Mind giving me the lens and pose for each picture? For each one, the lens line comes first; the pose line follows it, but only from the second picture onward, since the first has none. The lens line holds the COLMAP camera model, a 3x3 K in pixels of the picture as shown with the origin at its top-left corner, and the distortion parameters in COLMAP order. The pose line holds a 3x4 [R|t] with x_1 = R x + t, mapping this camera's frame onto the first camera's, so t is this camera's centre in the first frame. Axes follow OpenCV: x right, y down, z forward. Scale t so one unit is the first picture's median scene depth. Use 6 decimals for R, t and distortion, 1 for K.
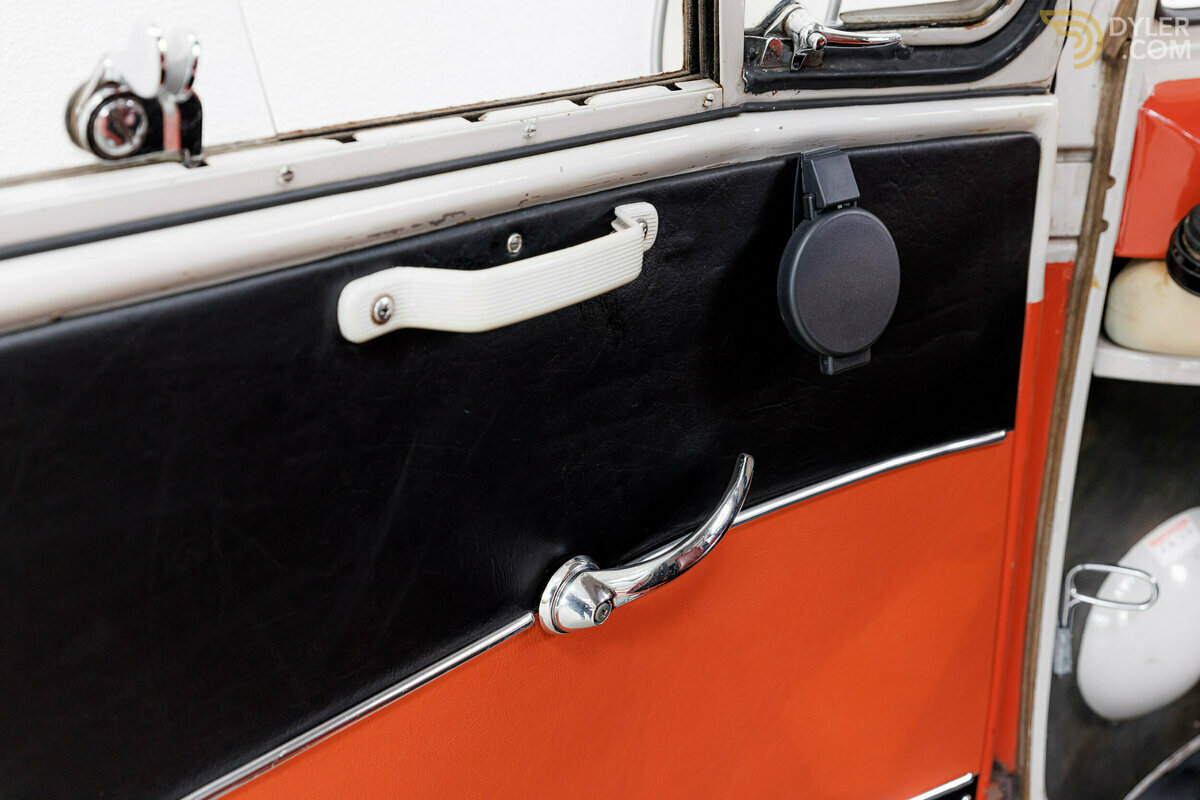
lens RADIAL K [[1450.5, 0, 600.0], [0, 1450.5, 400.0], [0, 0, 1]] dist [0.005078, 0.035419]
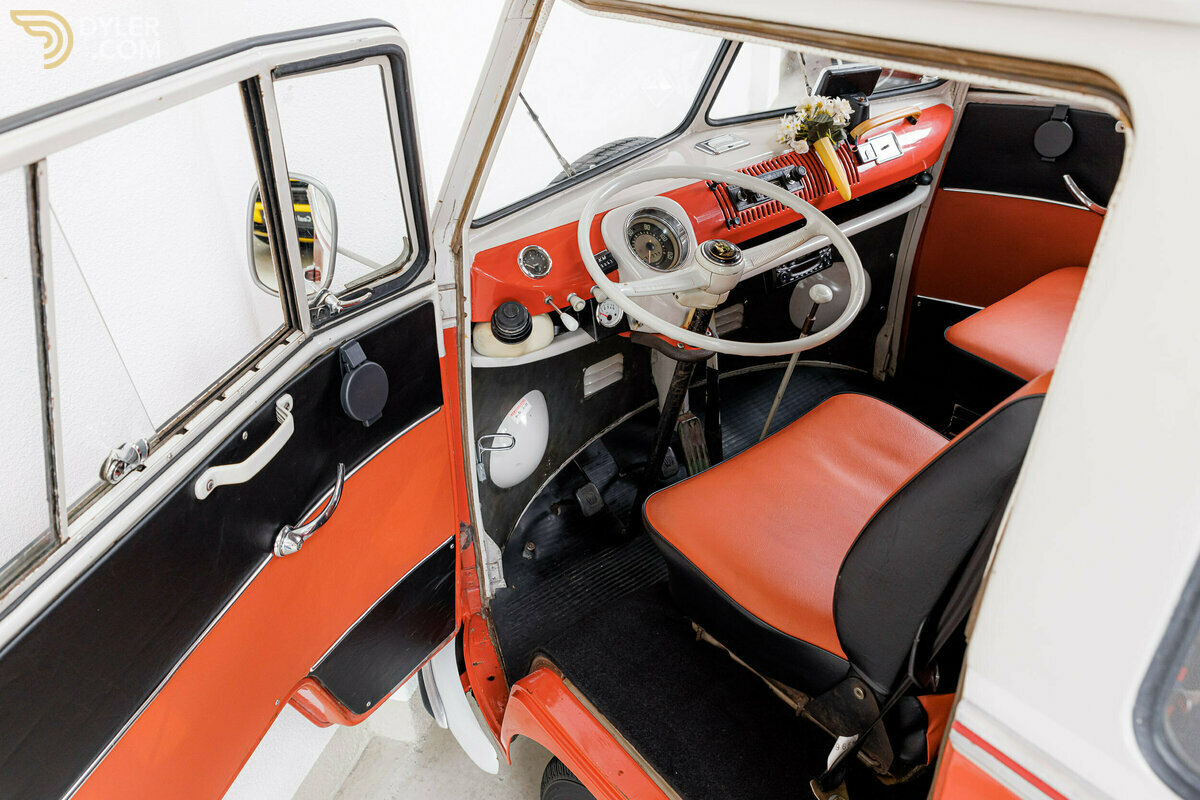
lens RADIAL K [[940.8, 0, 600.0], [0, 940.8, 400.0], [0, 0, 1]] dist [0.001145, 0.001251]
pose [[0.900661, -0.209709, 0.380568, -0.094048], [0.134589, 0.967395, 0.214553, -0.368632], [-0.413153, -0.142019, 0.899519, -0.653863]]
